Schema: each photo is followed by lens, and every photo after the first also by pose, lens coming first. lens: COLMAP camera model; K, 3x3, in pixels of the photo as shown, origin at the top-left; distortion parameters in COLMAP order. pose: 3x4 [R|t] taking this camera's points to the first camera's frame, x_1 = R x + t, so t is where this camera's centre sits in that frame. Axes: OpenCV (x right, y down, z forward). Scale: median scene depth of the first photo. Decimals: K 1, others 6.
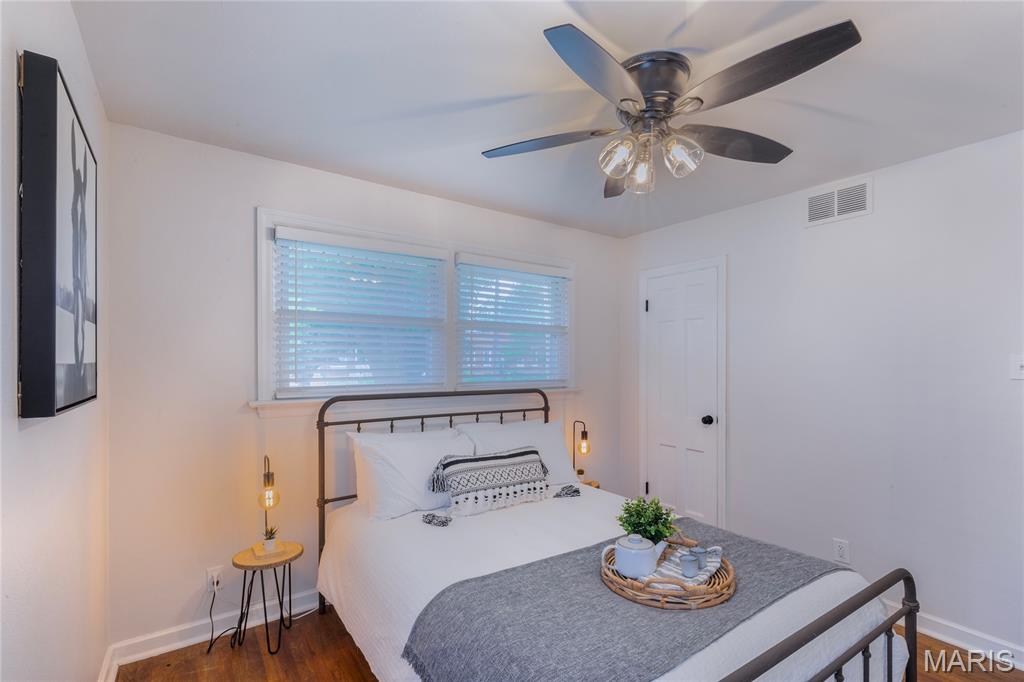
lens RADIAL K [[460.2, 0, 514.9], [0, 460.2, 353.6], [0, 0, 1]] dist [0.000212, -0.000029]
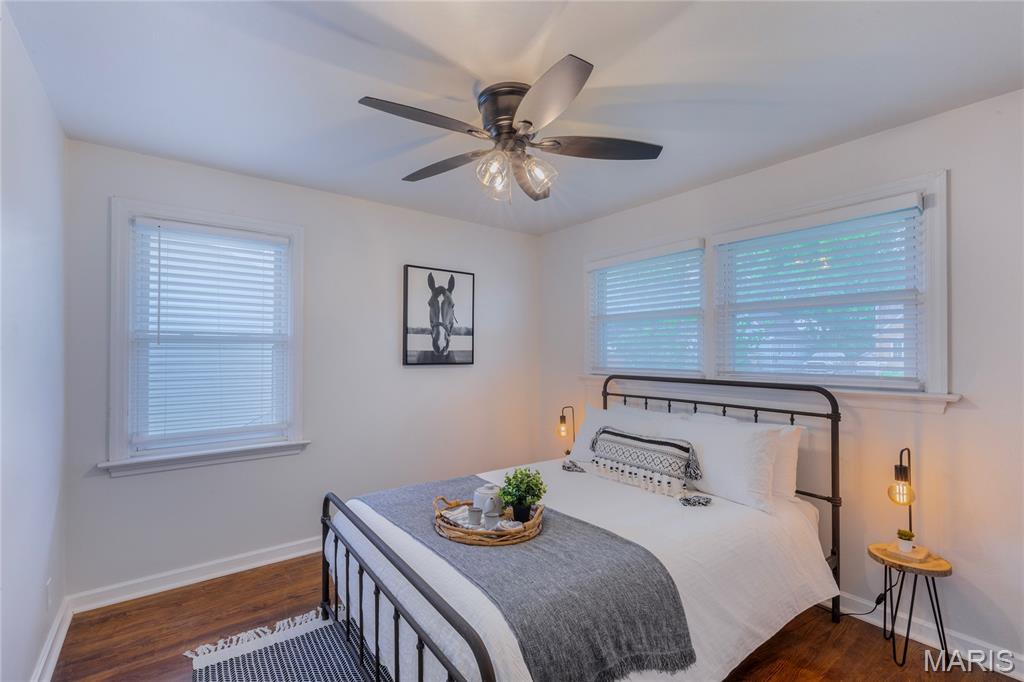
lens RADIAL K [[460.2, 0, 514.9], [0, 460.2, 353.6], [0, 0, 1]] dist [0.000212, -0.000029]
pose [[0.038628, 0.009811, -0.999205, 0.996371], [0.026051, 0.999602, 0.010822, 0.005895], [0.998914, -0.026449, 0.038357, 0.660129]]
